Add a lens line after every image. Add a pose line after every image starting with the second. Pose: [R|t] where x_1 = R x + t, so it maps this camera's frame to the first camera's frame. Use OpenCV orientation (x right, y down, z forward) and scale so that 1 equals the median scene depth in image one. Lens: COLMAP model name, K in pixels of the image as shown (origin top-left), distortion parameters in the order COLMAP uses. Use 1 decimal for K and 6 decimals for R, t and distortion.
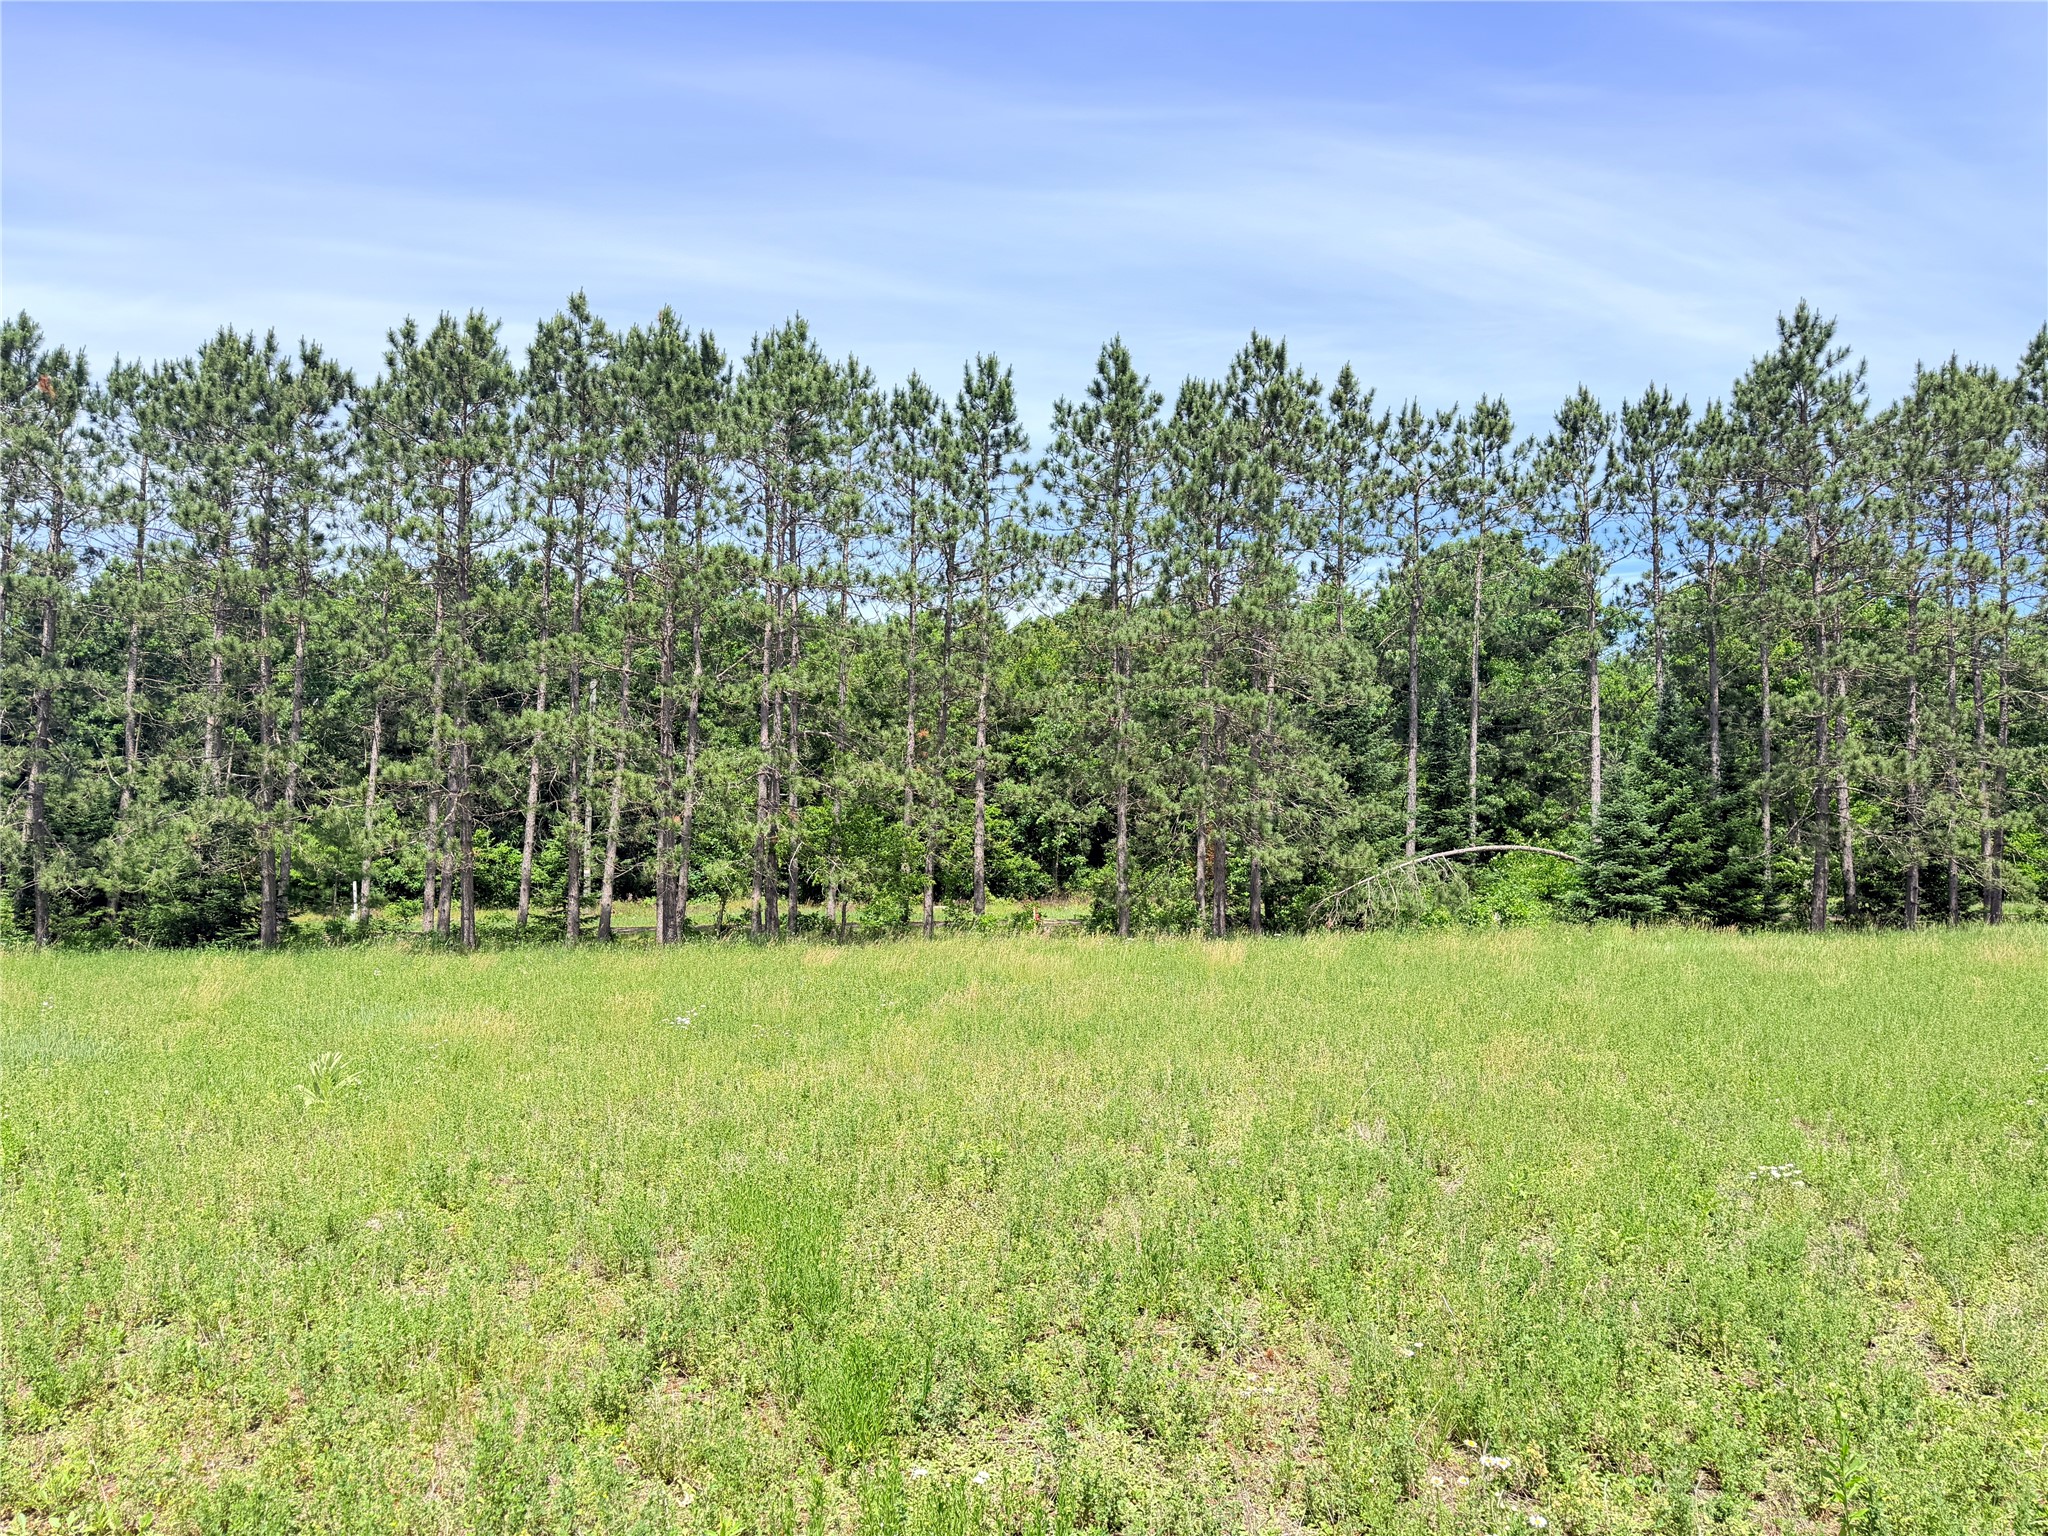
lens RADIAL K [[1438.3, 0, 1034.0], [0, 1438.3, 778.9], [0, 0, 1]] dist [0.095785, -0.122314]
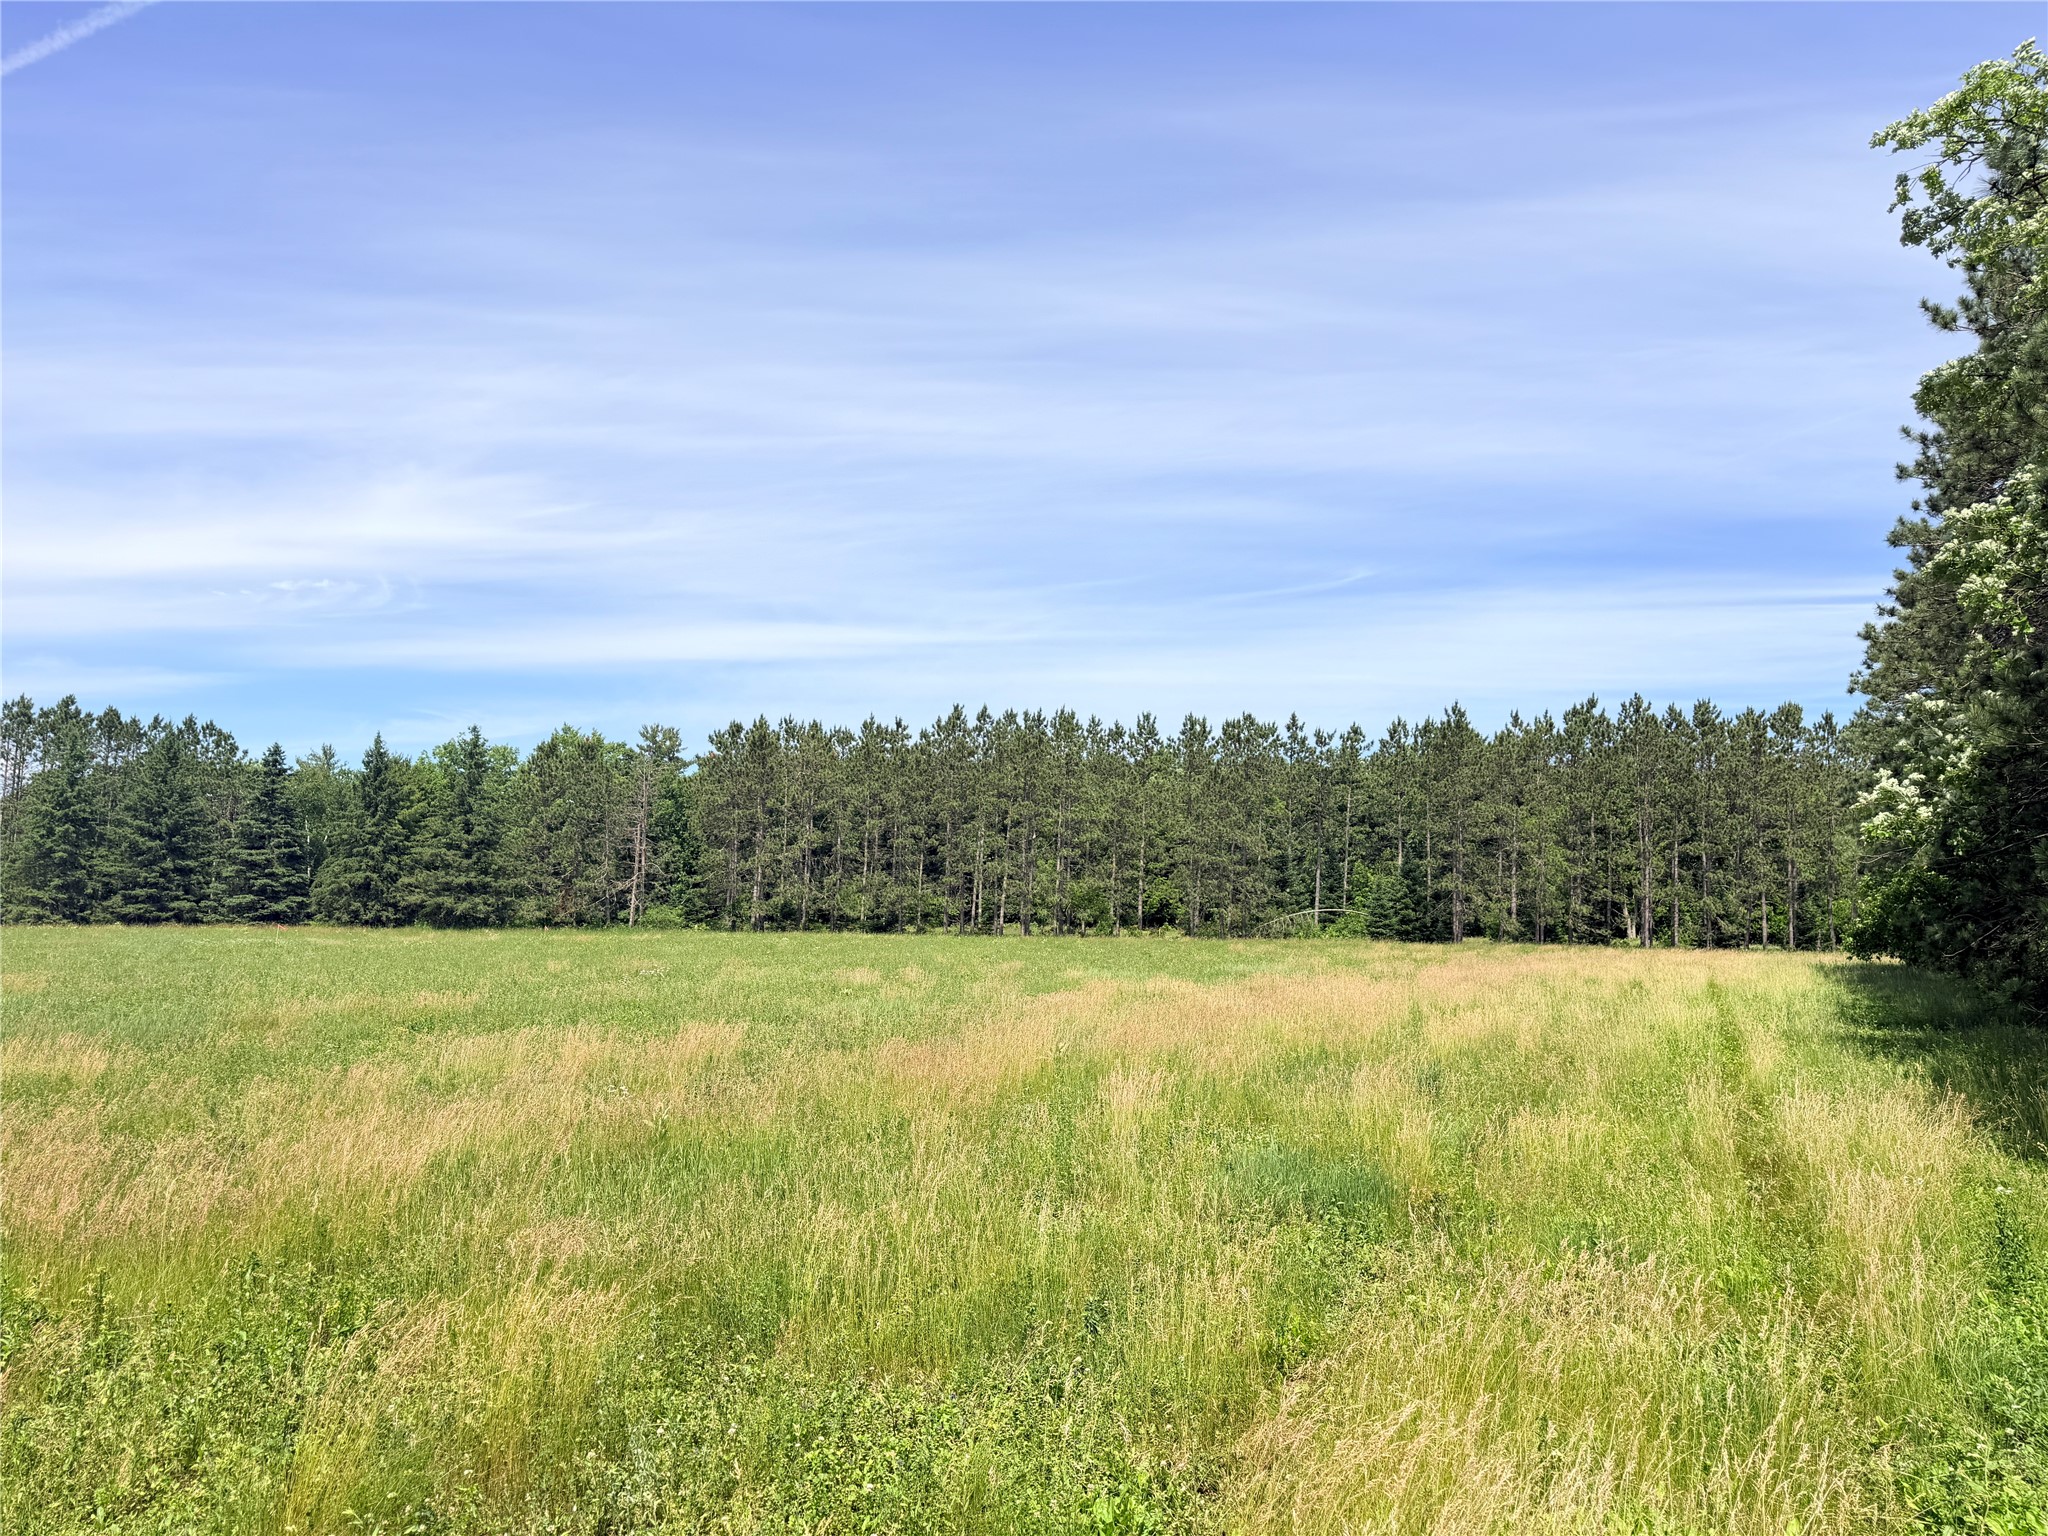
lens RADIAL K [[1438.3, 0, 1034.0], [0, 1438.3, 778.9], [0, 0, 1]] dist [0.095785, -0.122314]
pose [[0.978067, 0.003087, -0.208266, 0.332677], [-0.008821, 0.999607, -0.026609, -0.116249], [0.208102, 0.027862, 0.977710, -1.666921]]
